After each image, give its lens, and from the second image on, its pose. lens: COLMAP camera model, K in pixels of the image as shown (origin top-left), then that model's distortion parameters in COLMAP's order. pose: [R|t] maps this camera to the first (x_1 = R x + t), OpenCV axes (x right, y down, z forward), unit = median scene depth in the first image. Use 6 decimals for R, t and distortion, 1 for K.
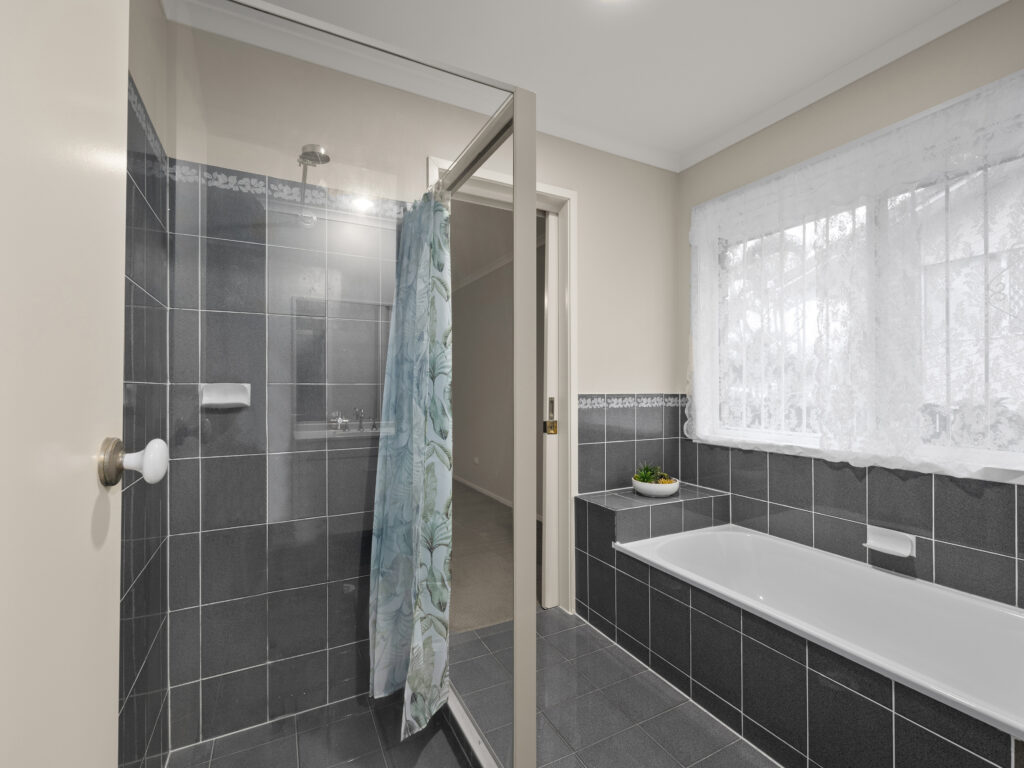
lens RADIAL K [[467.6, 0, 512.0], [0, 467.6, 384.0], [0, 0, 1]] dist [-0.000340, -0.000016]
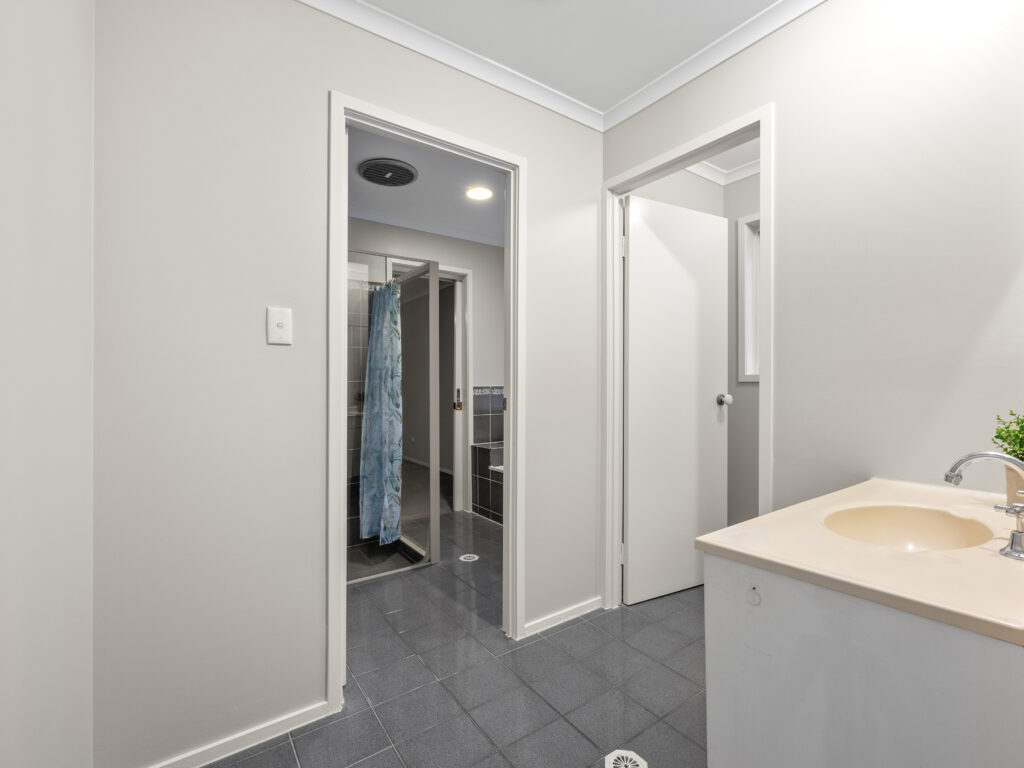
lens RADIAL K [[467.6, 0, 512.0], [0, 467.6, 384.0], [0, 0, 1]] dist [-0.000340, -0.000016]
pose [[0.990913, -0.004336, 0.134432, 0.071090], [0.003251, 0.999960, 0.008294, -0.002583], [-0.134463, -0.007781, 0.990888, -1.049967]]
